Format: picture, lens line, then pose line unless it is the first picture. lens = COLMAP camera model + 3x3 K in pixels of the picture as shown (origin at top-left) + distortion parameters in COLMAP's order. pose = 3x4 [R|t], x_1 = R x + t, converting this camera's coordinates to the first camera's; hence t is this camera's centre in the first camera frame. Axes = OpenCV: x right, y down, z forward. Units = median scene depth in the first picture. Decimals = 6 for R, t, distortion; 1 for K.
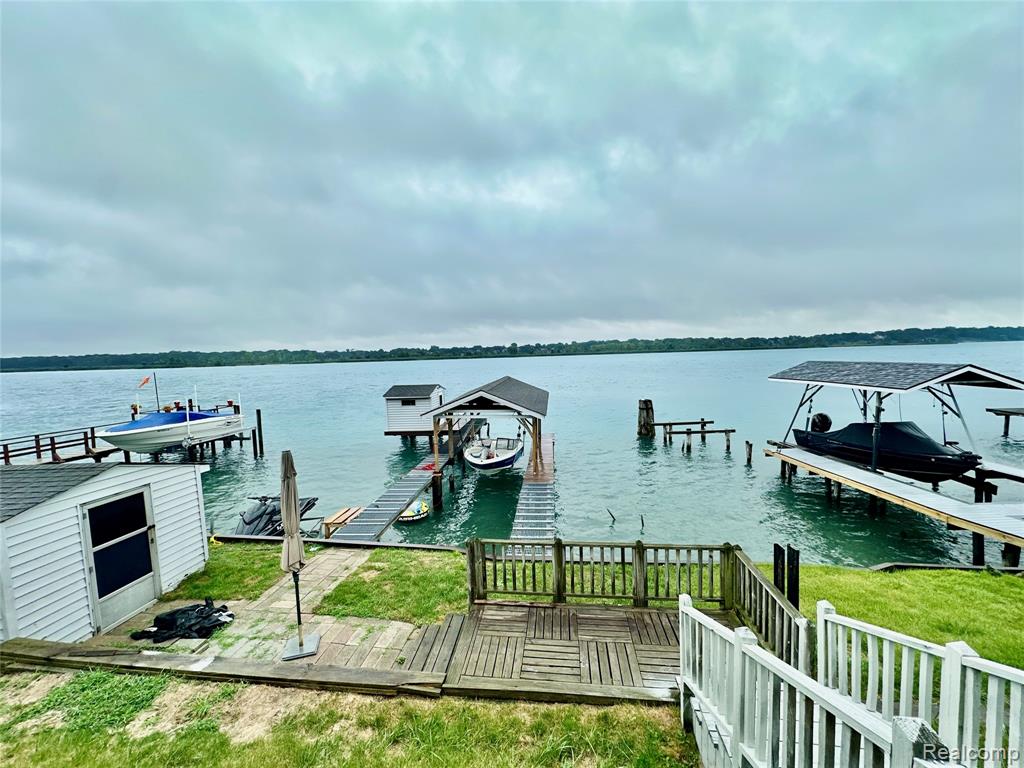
lens RADIAL K [[410.0, 0, 512.0], [0, 410.0, 384.0], [0, 0, 1]] dist [-0.000456, -0.000142]
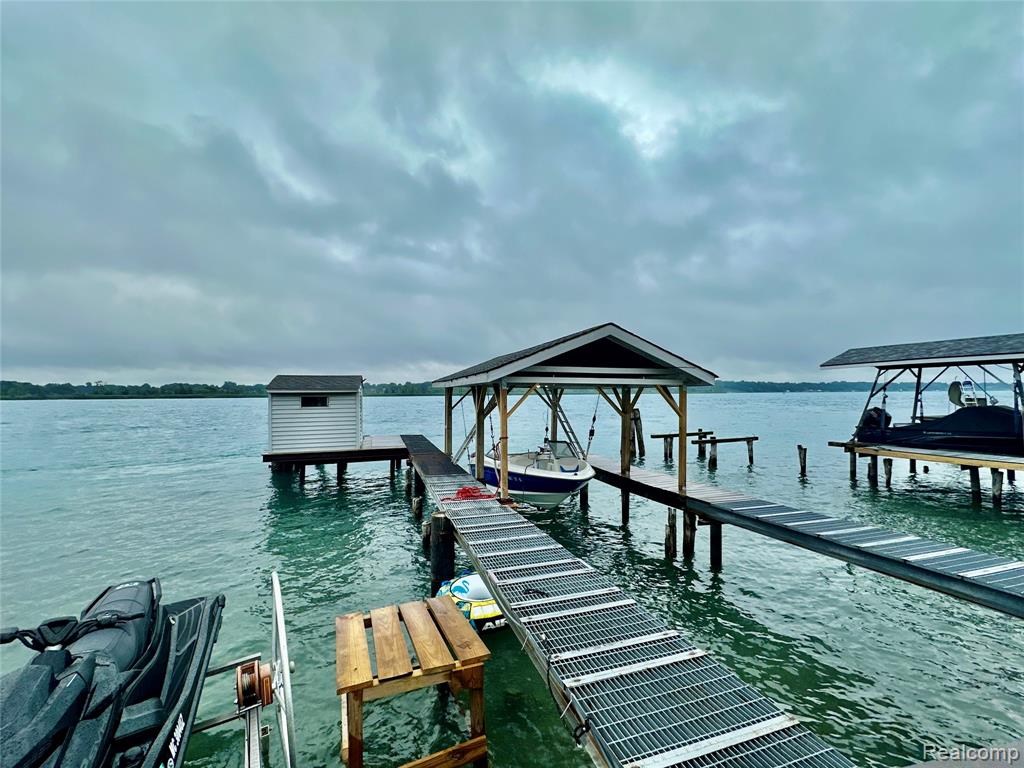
lens RADIAL K [[440.4, 0, 512.0], [0, 440.4, 384.0], [0, 0, 1]] dist [-0.000822, -0.000121]
pose [[0.925810, 0.033155, 0.376533, -0.444190], [0.005718, 0.994803, -0.101655, 0.165152], [-0.377947, 0.096266, 0.920809, 0.642952]]
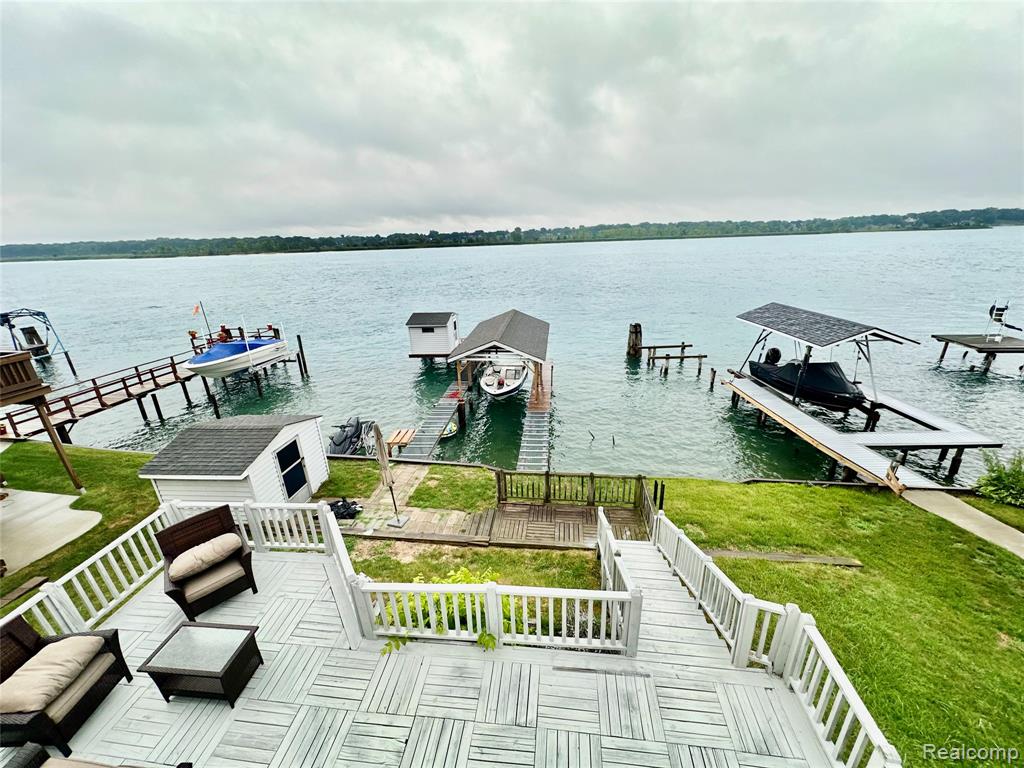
lens RADIAL K [[410.0, 0, 512.0], [0, 410.0, 384.0], [0, 0, 1]] dist [-0.000456, -0.000142]
pose [[0.999961, 0.000485, -0.008773, -0.011366], [0.001841, 0.964771, 0.263083, -0.214489], [0.008592, -0.263089, 0.964733, -0.291860]]
